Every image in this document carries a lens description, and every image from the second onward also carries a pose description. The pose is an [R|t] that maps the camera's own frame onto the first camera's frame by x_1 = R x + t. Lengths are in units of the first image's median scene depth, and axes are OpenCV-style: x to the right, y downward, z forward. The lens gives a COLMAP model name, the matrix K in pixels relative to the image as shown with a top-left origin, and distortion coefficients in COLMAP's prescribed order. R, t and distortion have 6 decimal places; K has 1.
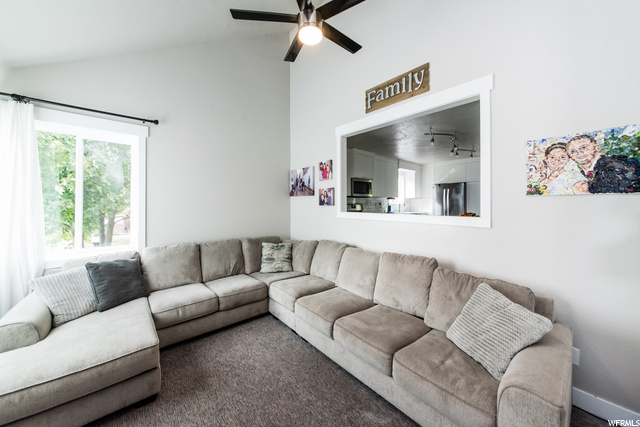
lens RADIAL K [[226.2, 0, 320.8], [0, 226.2, 202.9], [0, 0, 1]] dist [-0.000016, 0.000017]
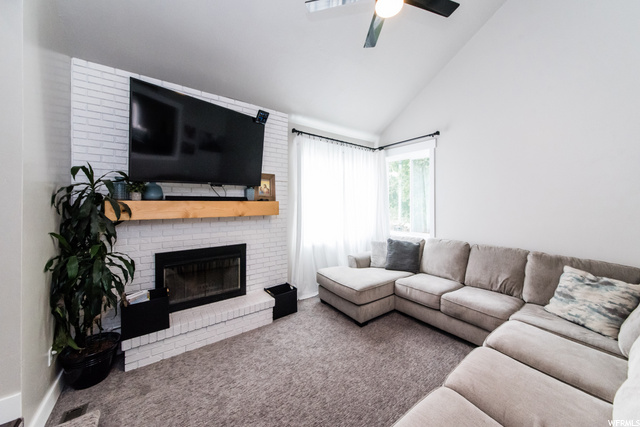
lens RADIAL K [[226.2, 0, 320.8], [0, 226.2, 202.9], [0, 0, 1]] dist [-0.000016, 0.000017]
pose [[-0.075575, -0.000379, -0.997140, 0.498753], [0.005952, 0.999982, -0.000831, 0.003714], [0.997122, -0.005998, -0.075572, 0.487927]]
